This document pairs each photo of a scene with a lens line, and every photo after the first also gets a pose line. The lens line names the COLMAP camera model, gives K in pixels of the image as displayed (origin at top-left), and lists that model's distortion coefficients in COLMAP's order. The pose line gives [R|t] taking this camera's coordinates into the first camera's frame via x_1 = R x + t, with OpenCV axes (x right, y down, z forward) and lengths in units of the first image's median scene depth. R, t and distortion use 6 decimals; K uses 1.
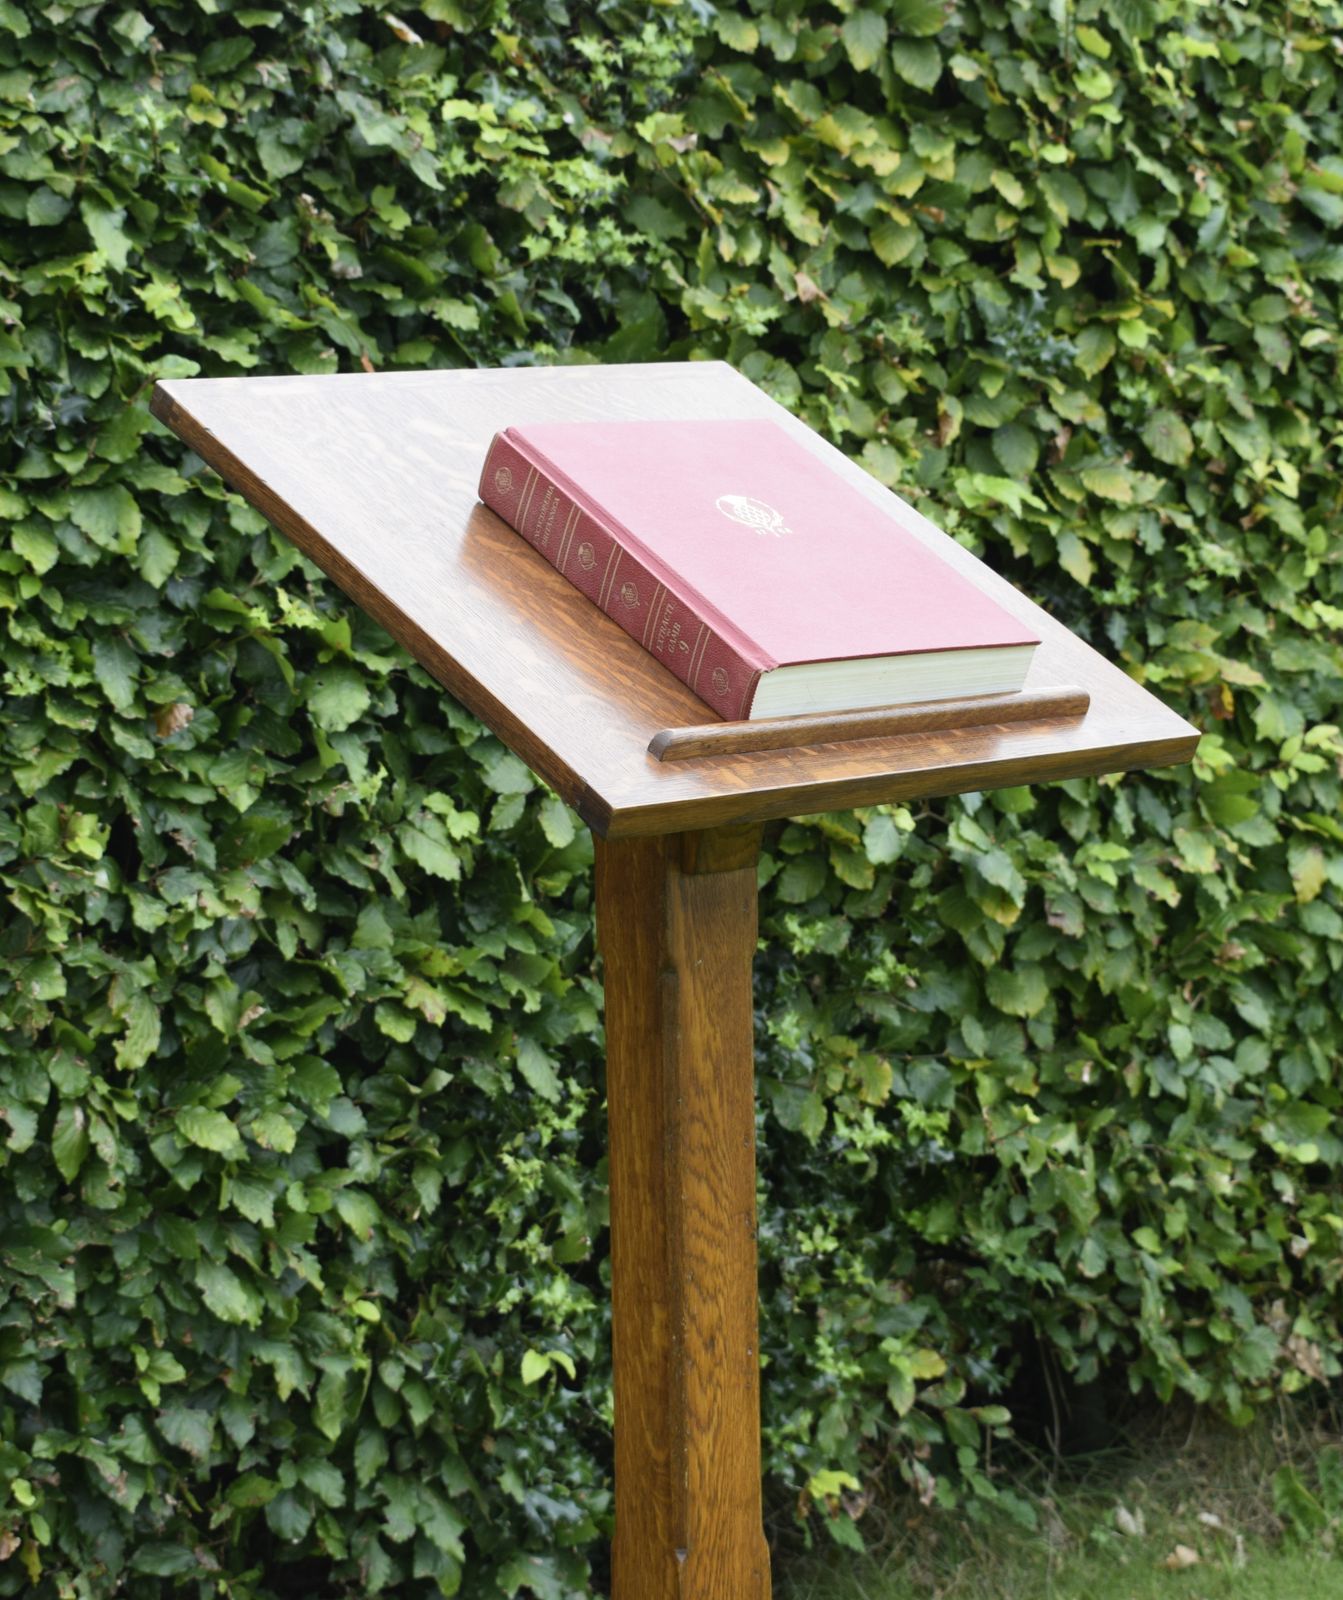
lens RADIAL K [[3992.7, 0, 671.5], [0, 3992.7, 800.0], [0, 0, 1]] dist [-0.022022, 0.009932]
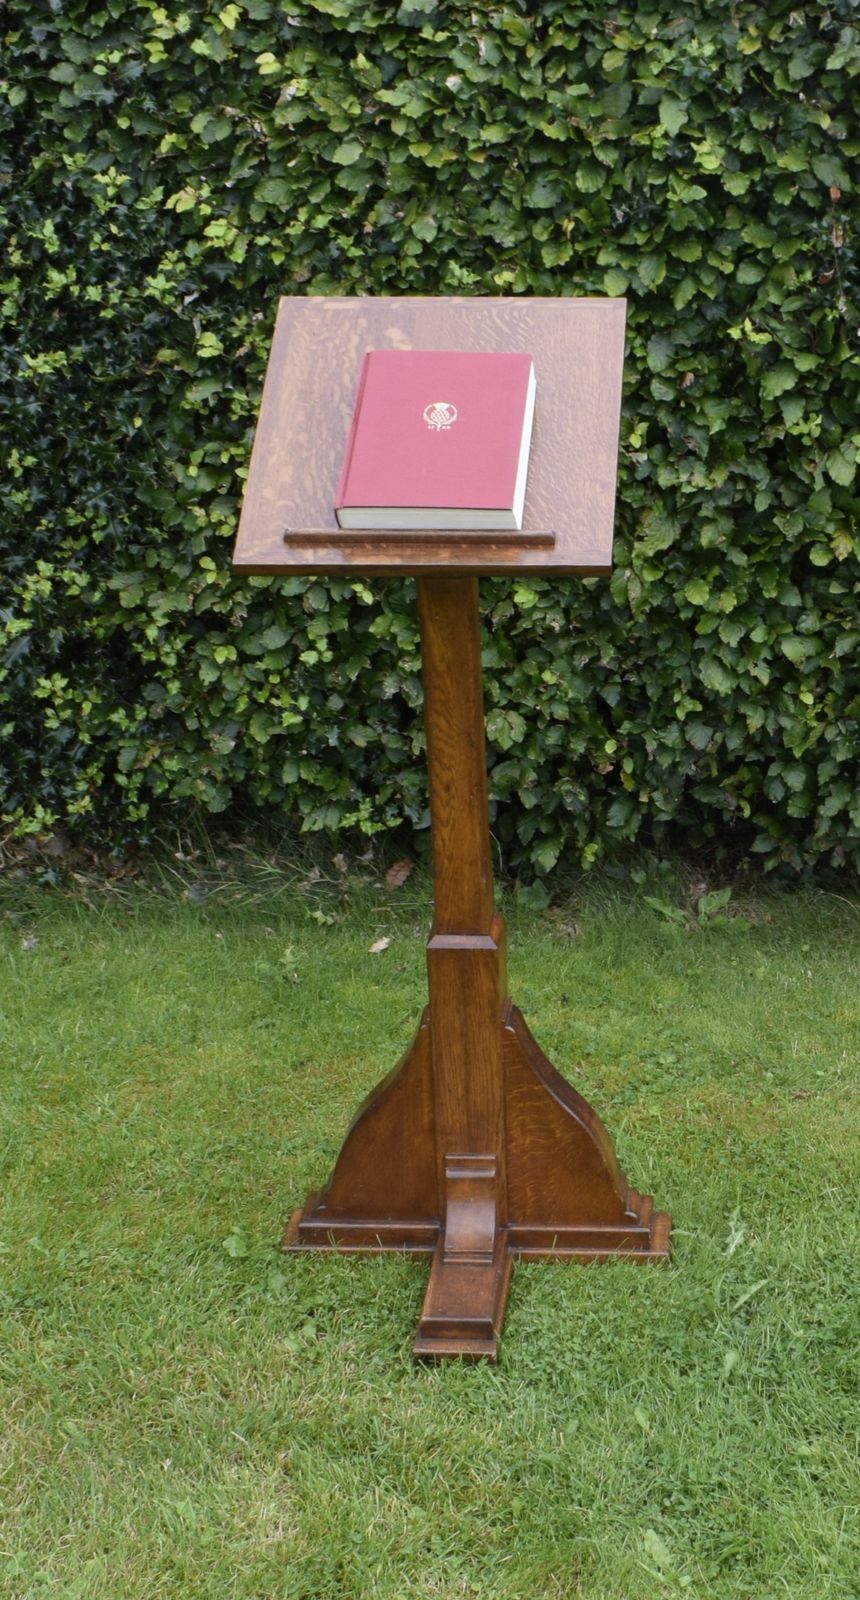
lens RADIAL K [[2642.1, 0, 715.7], [0, 2642.1, 967.7], [0, 0, 1]] dist [-0.000389, -0.060495]
pose [[0.751851, 0.309593, -0.582128, 0.642902], [-0.095783, 0.924824, 0.368140, -0.206010], [0.652339, -0.221028, 0.724983, 0.028844]]
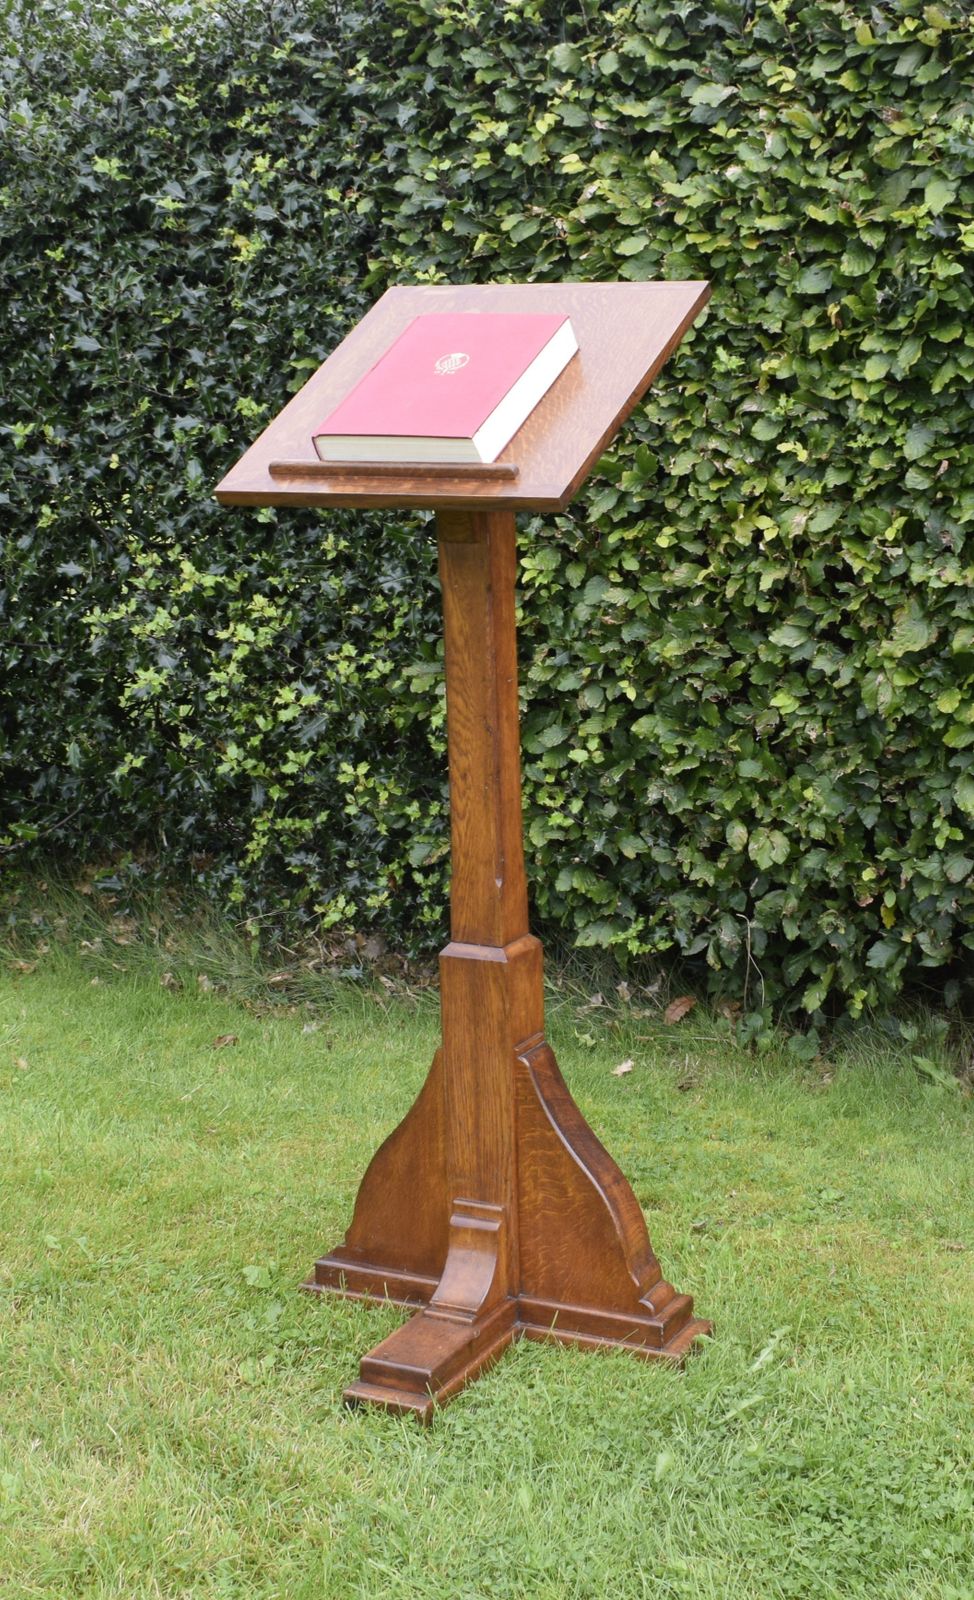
lens RADIAL K [[2522.3, 0, 564.8], [0, 2522.3, 777.2], [0, 0, 1]] dist [-0.005343, -0.102855]
pose [[0.408466, 0.199137, -0.890786, 0.764004], [-0.097823, 0.979841, 0.174189, -0.059252], [0.907517, 0.015989, 0.419712, 0.339939]]
